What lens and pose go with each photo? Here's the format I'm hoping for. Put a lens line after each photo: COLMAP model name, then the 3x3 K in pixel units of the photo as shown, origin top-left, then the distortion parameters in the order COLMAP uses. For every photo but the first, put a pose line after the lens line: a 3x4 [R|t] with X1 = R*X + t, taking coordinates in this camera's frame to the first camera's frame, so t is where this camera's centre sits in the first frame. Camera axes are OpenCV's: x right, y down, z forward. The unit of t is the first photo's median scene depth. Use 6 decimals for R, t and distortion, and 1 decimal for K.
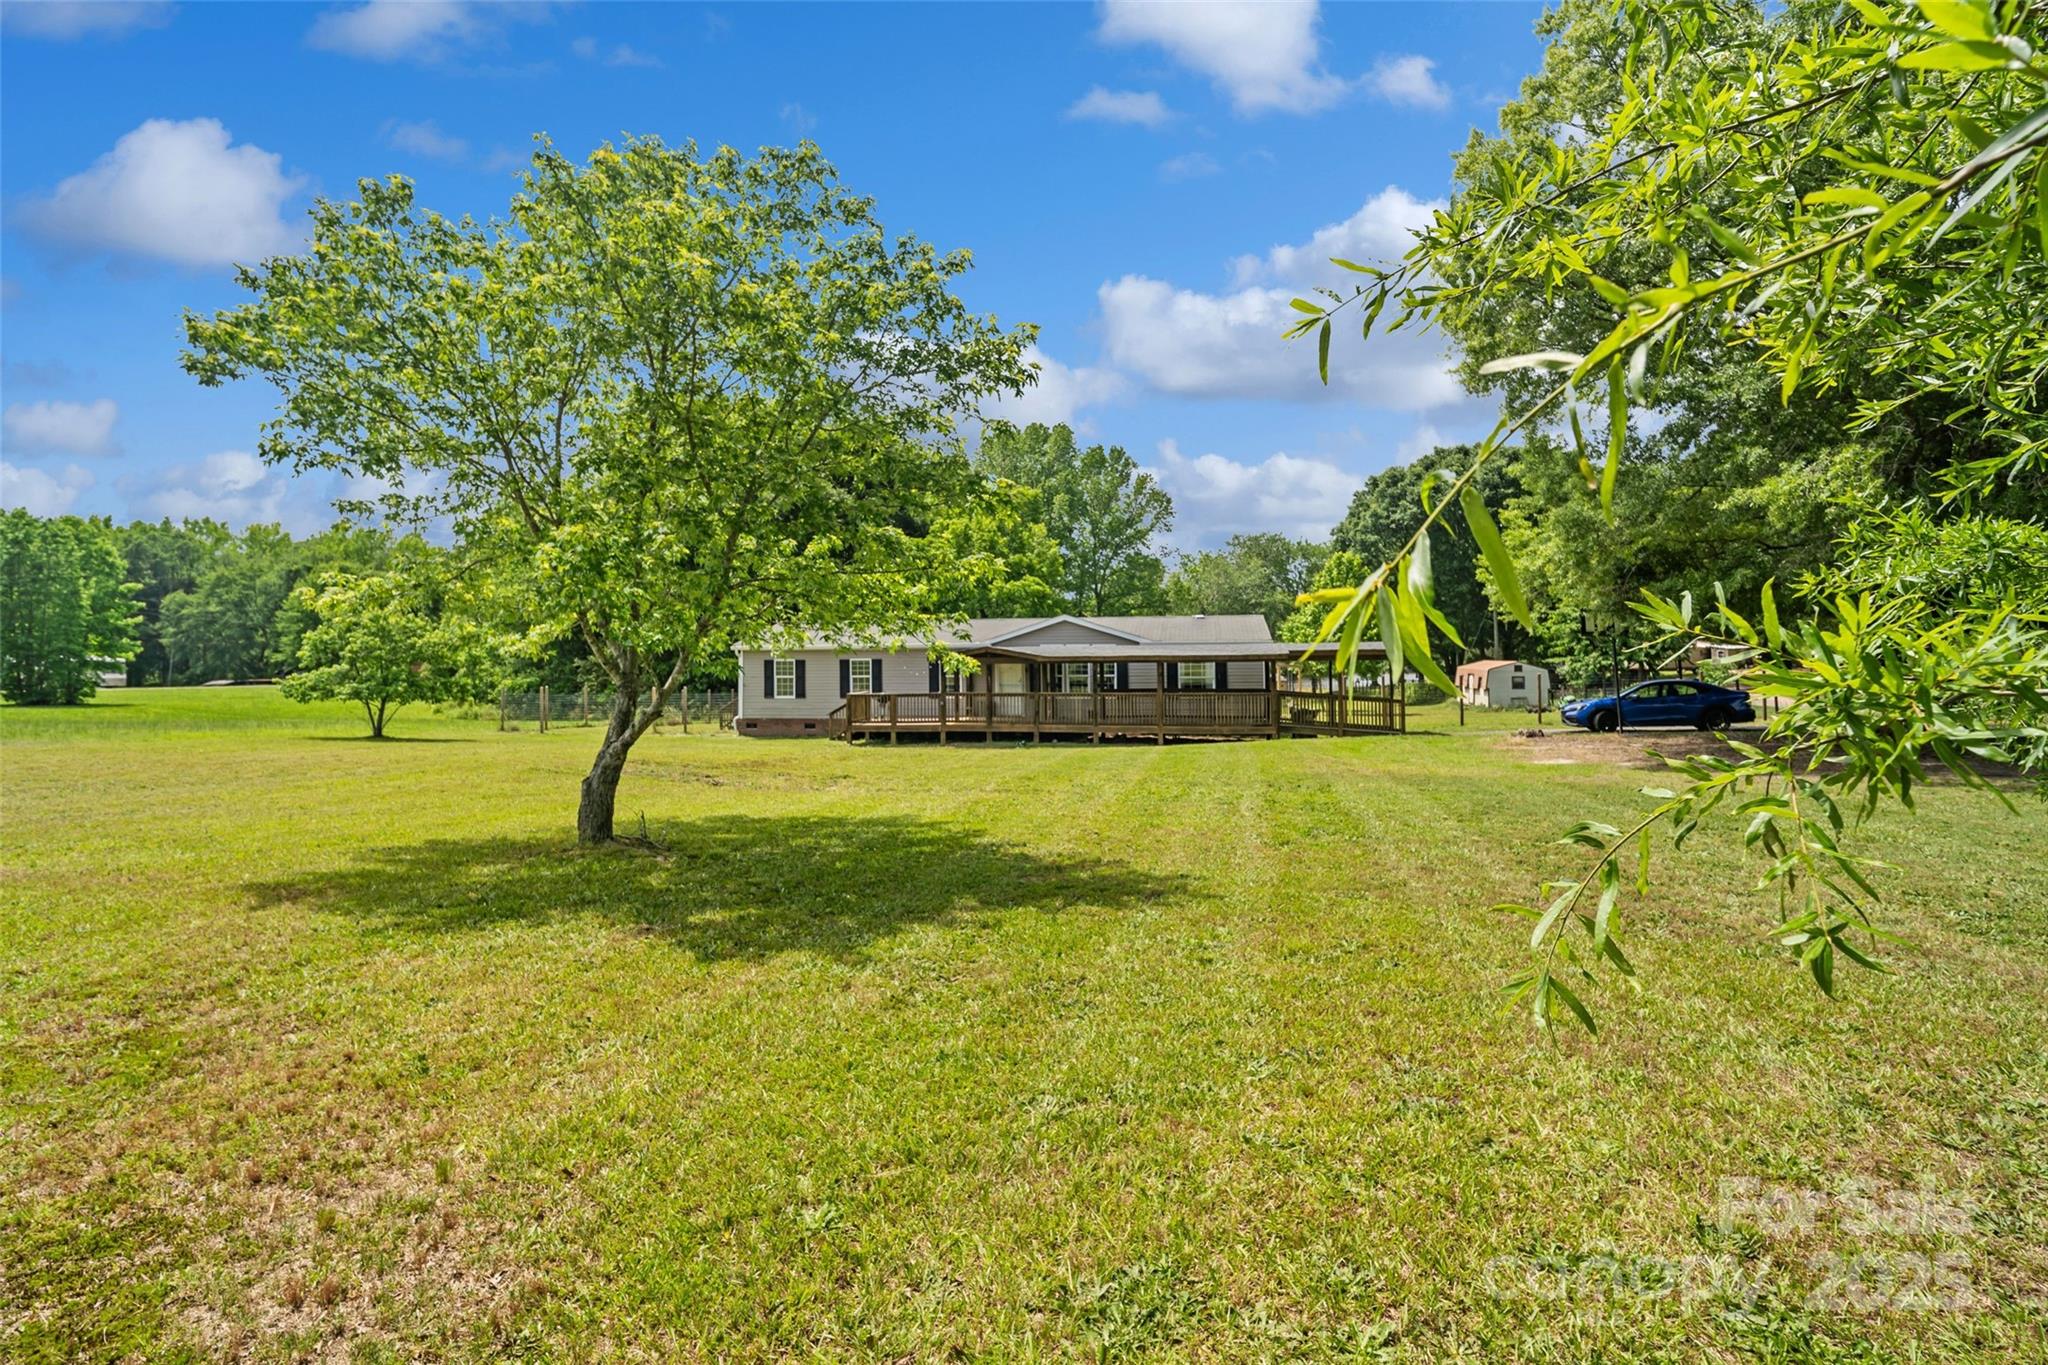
lens RADIAL K [[994.3, 0, 1017.6], [0, 994.3, 681.3], [0, 0, 1]] dist [-0.013137, 0.003652]
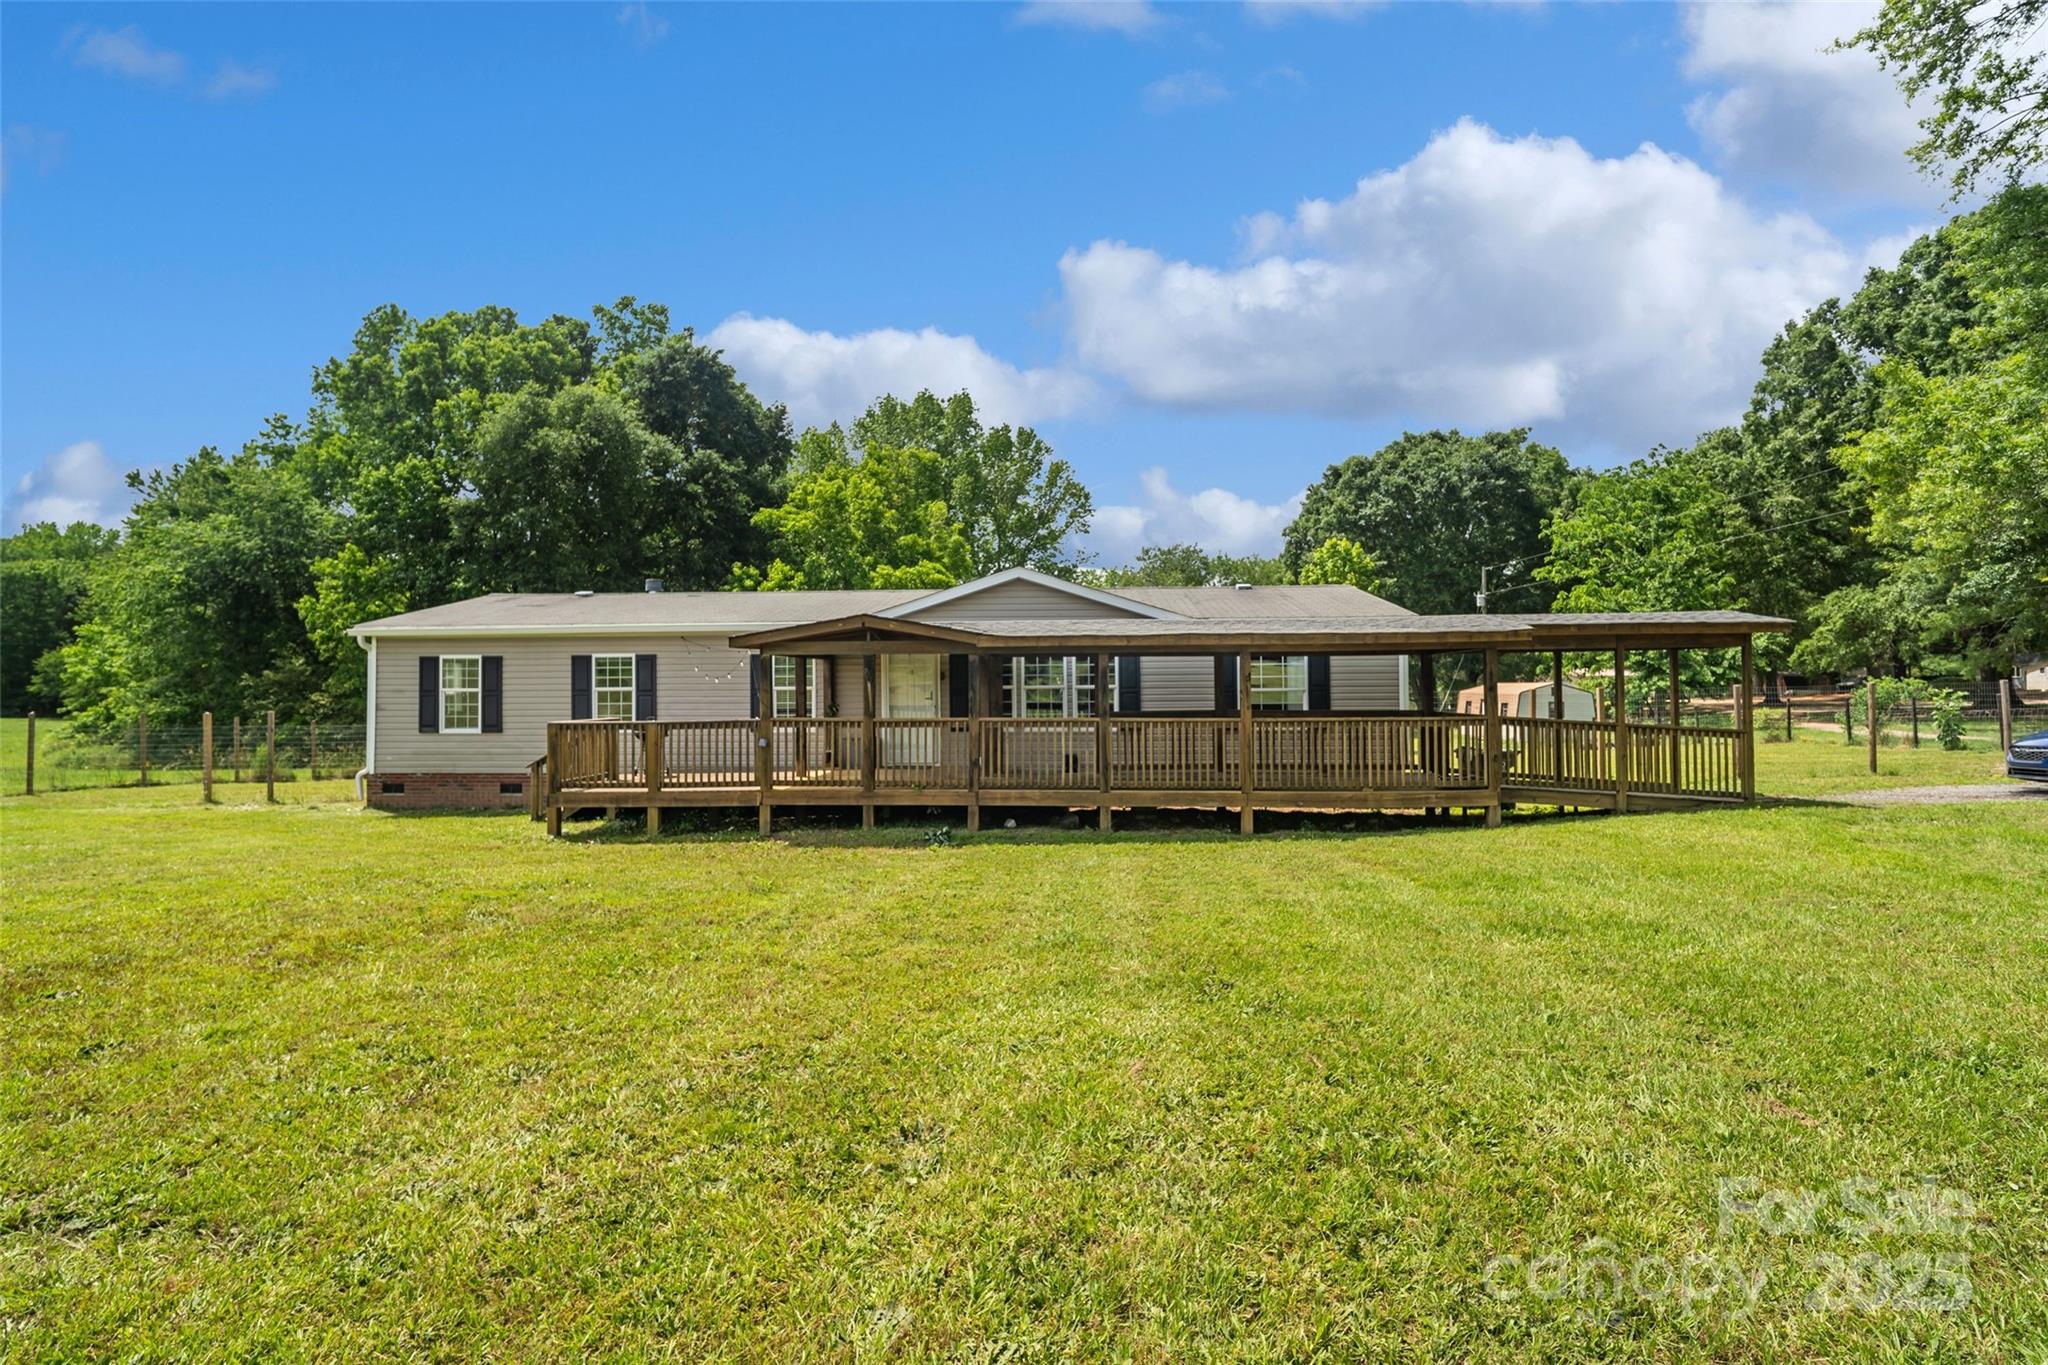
lens RADIAL K [[994.3, 0, 1025.4], [0, 994.3, 691.0], [0, 0, 1]] dist [-0.013137, 0.003652]
pose [[0.992032, 0.001800, 0.125976, -0.008621], [0.001238, 0.999710, -0.024038, 0.005662], [-0.125983, 0.024003, 0.991742, 0.315032]]
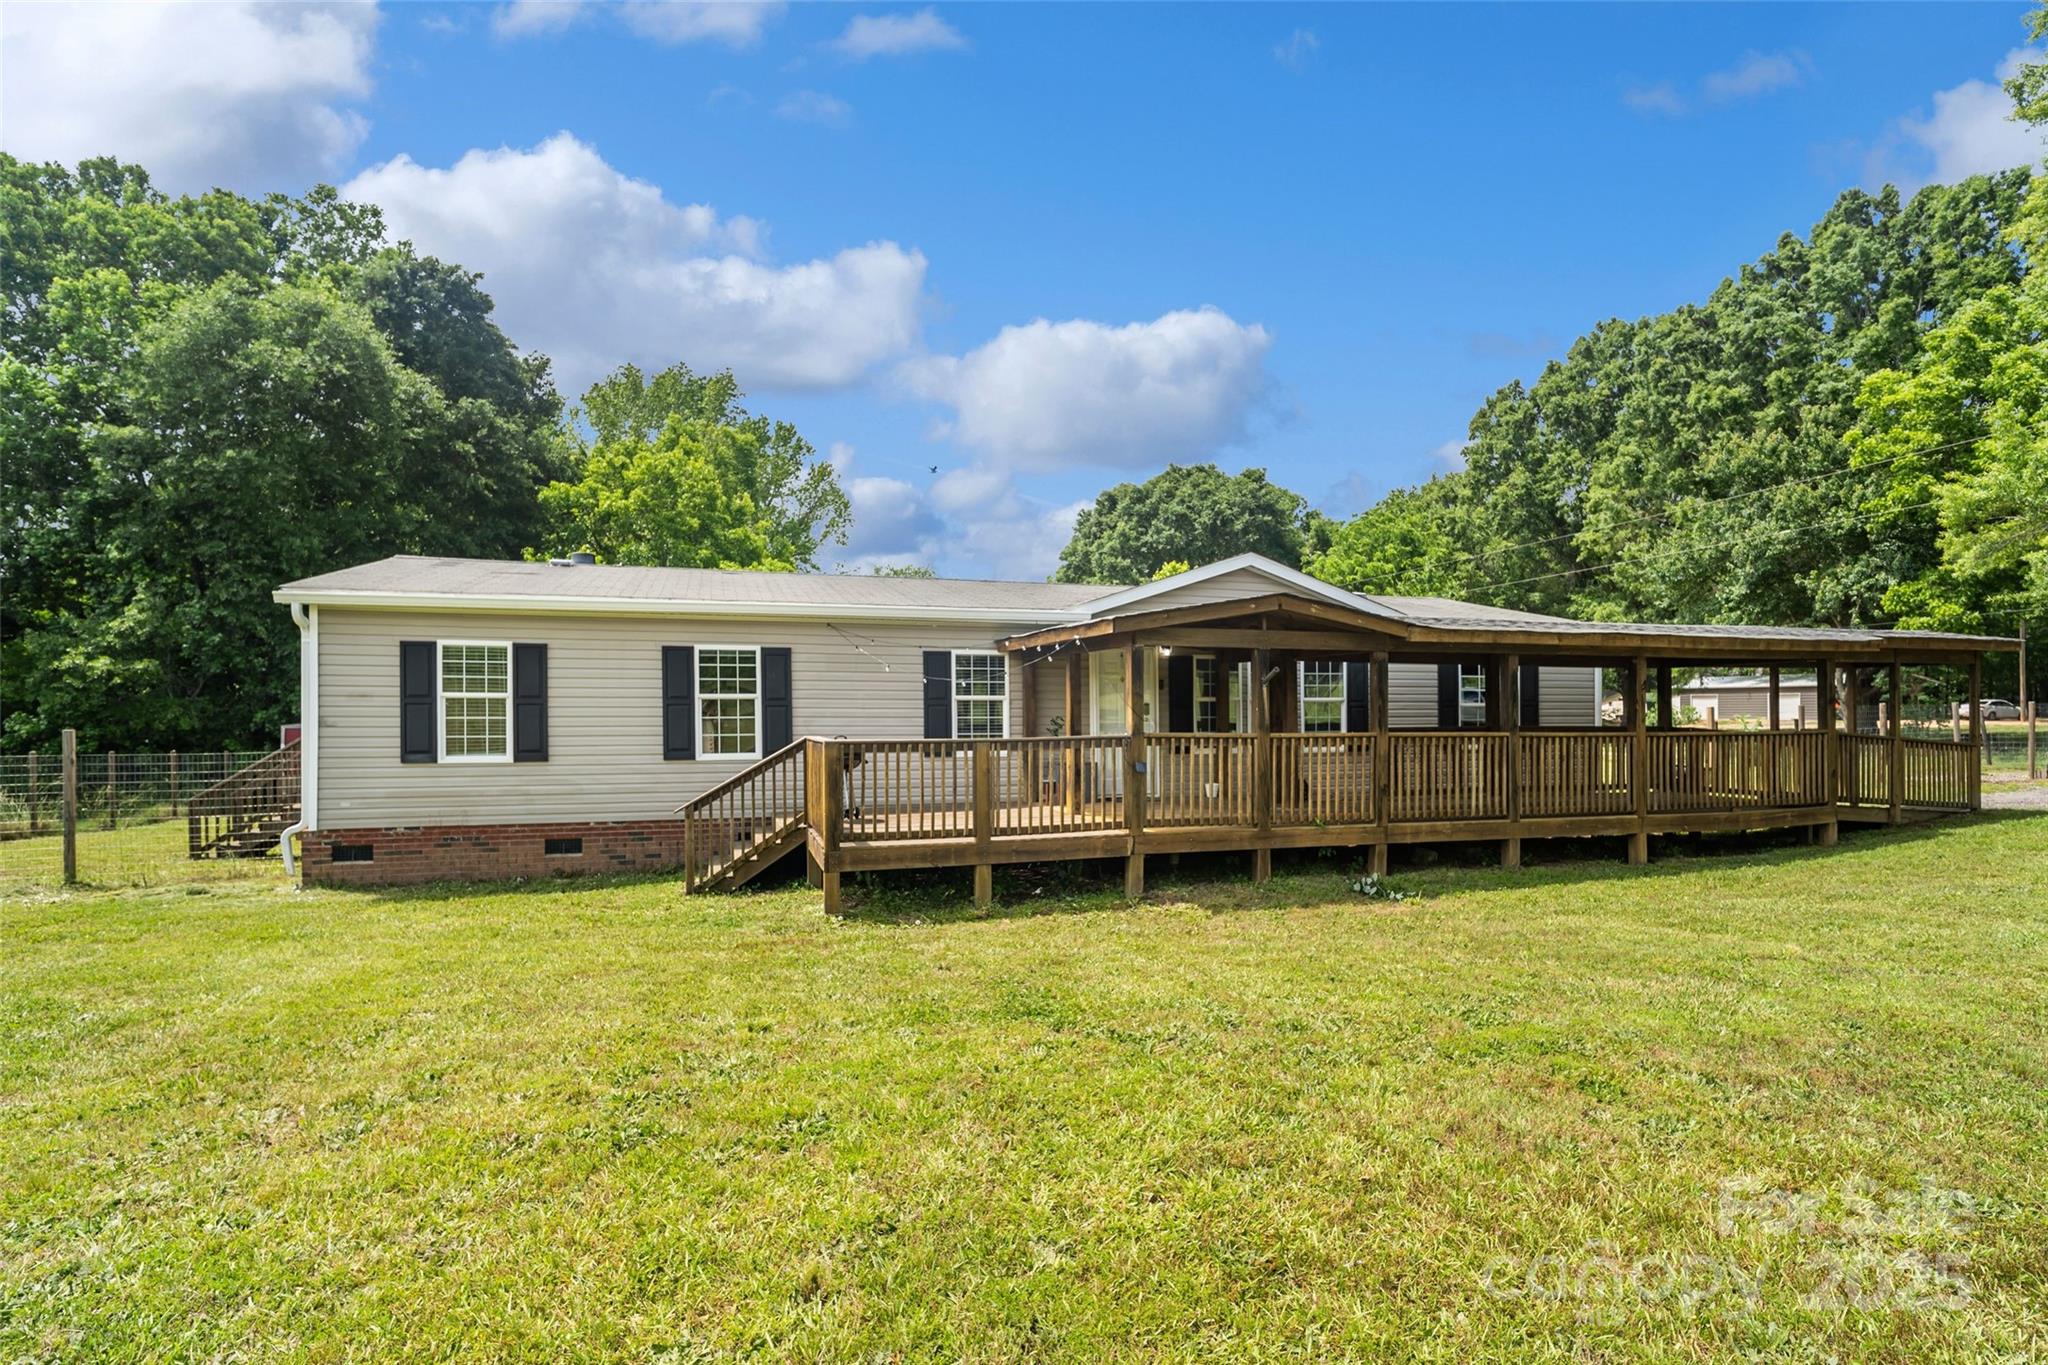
lens RADIAL K [[994.3, 0, 1023.6], [0, 994.3, 756.5], [0, 0, 1]] dist [-0.013137, 0.003652]
pose [[0.888200, -0.013199, 0.459267, -0.151728], [0.006241, 0.999842, 0.016667, 0.007436], [-0.459415, -0.011937, 0.888142, 0.428932]]
